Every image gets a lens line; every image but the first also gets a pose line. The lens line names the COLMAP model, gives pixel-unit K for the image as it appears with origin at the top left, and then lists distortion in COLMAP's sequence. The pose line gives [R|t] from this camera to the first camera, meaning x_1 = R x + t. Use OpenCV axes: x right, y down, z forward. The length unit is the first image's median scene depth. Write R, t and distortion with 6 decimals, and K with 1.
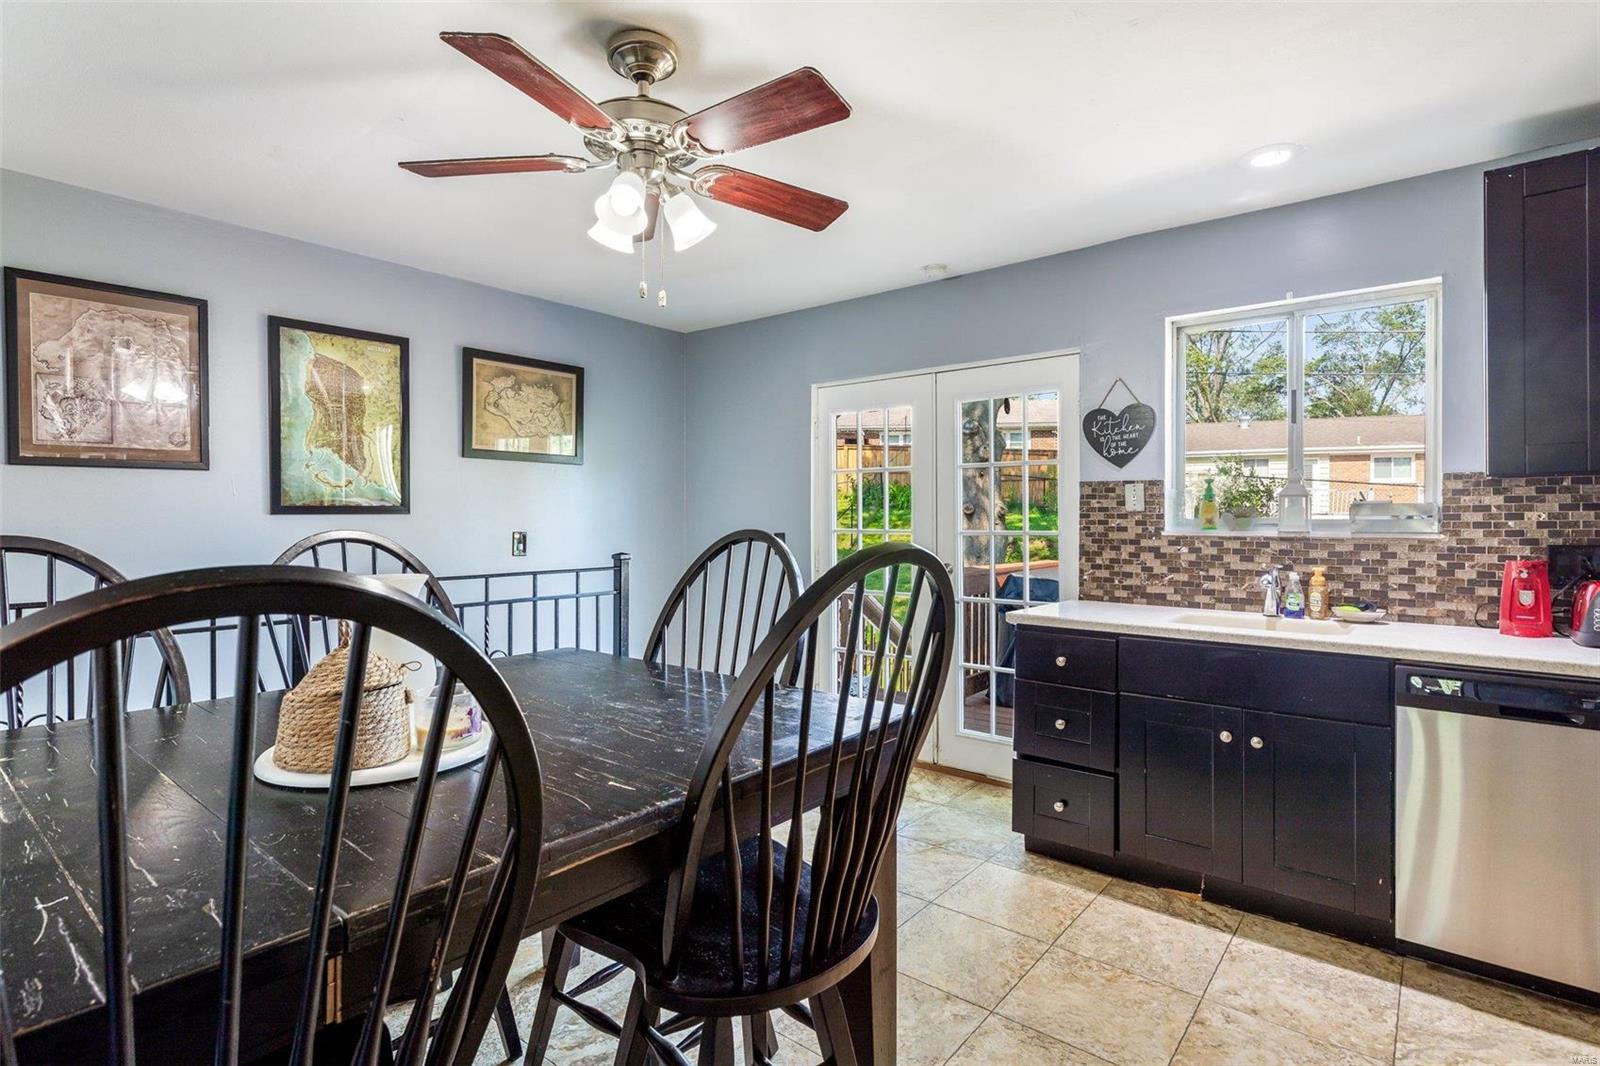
lens RADIAL K [[787.5, 0, 805.9], [0, 787.5, 521.5], [0, 0, 1]] dist [-0.004539, 0.000546]
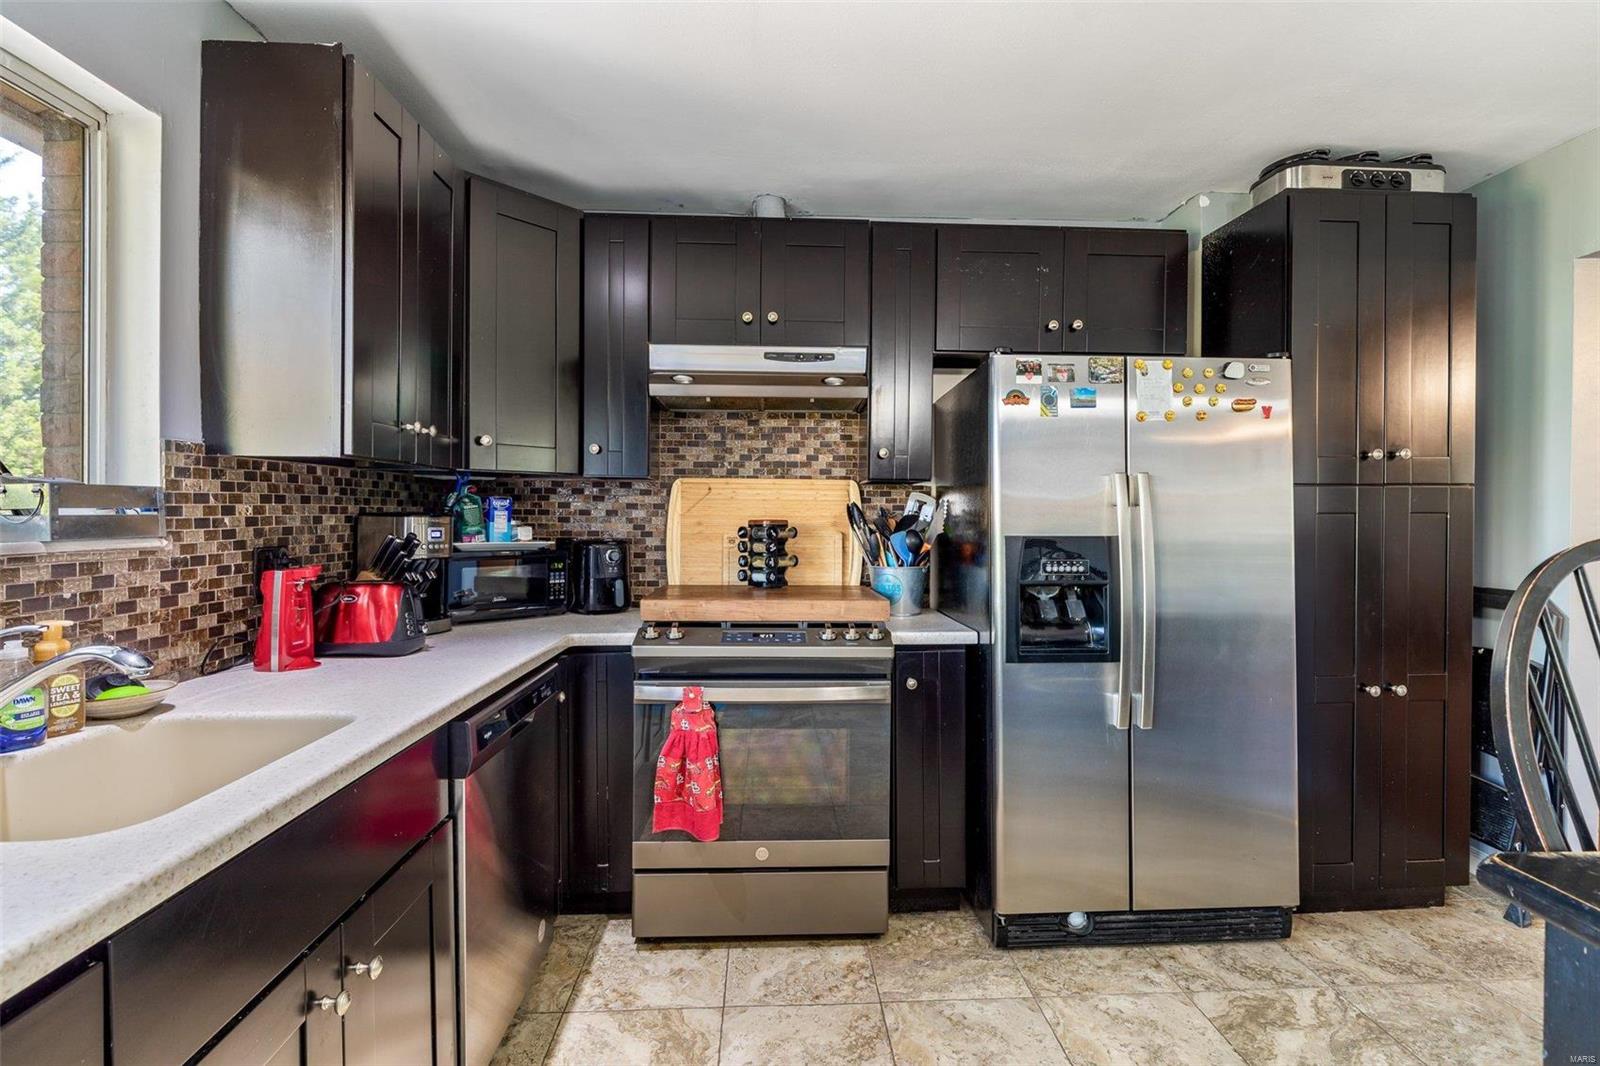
lens RADIAL K [[747.0, 0, 796.4], [0, 747.0, 520.9], [0, 0, 1]] dist [-0.000470, -0.001034]
pose [[-0.653017, -0.005983, 0.757319, 0.037834], [0.005983, 0.999897, 0.013059, -0.002164], [-0.757319, 0.013059, -0.652914, 0.841090]]
